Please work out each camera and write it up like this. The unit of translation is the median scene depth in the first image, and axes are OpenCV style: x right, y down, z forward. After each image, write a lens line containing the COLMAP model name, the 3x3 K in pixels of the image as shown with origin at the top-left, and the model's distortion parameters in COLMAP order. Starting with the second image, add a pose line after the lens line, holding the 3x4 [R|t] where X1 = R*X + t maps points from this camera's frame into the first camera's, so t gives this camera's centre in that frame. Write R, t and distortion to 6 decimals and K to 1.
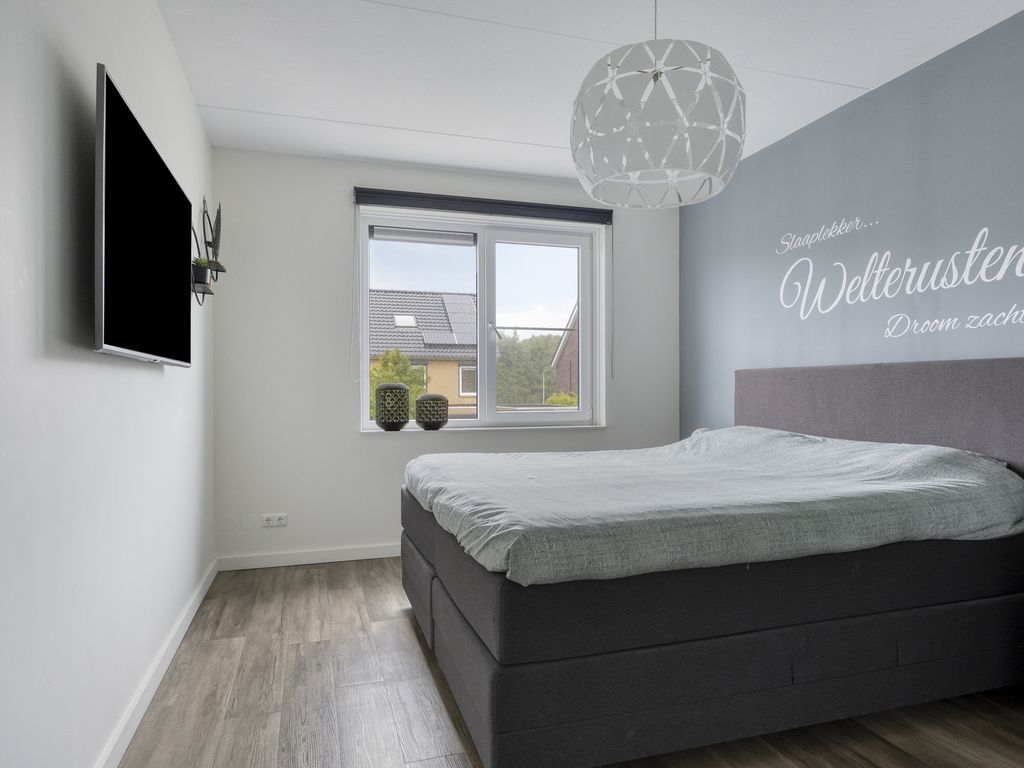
lens RADIAL K [[644.7, 0, 512.0], [0, 644.7, 384.0], [0, 0, 1]] dist [0.000689, 0.000253]
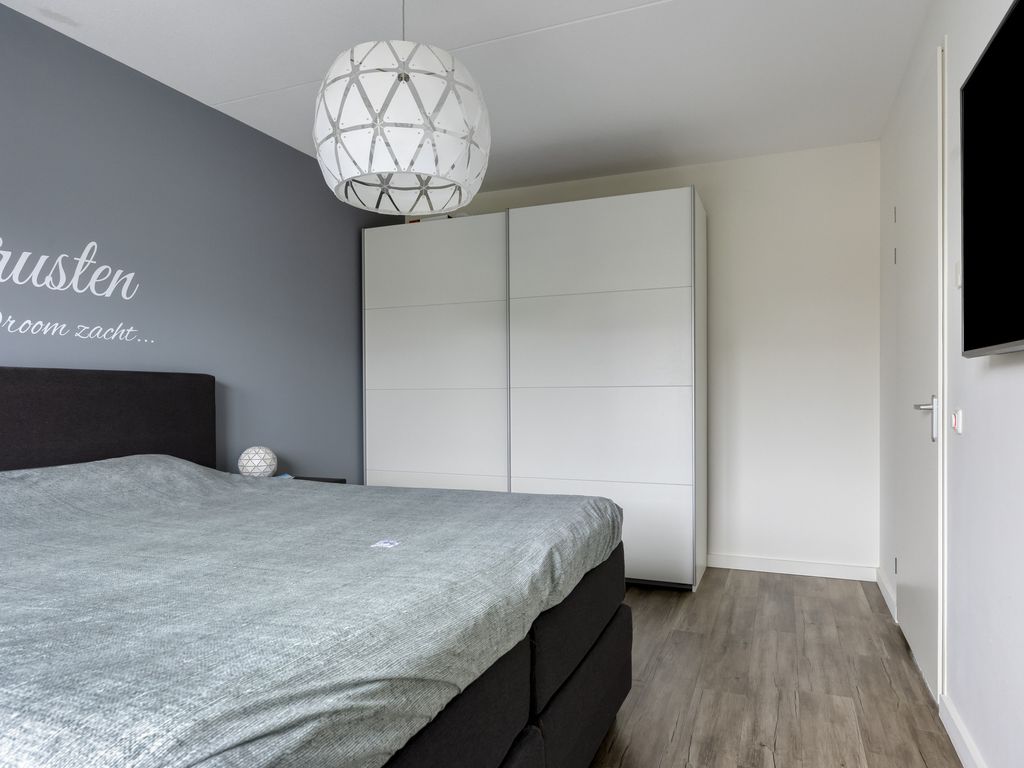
lens RADIAL K [[644.7, 0, 512.0], [0, 644.7, 384.0], [0, 0, 1]] dist [0.000689, 0.000253]
pose [[-0.761764, 0.017068, 0.647630, -0.418938], [0.004263, 0.999763, -0.021334, 0.007826], [-0.647840, -0.013490, -0.761657, 1.305974]]
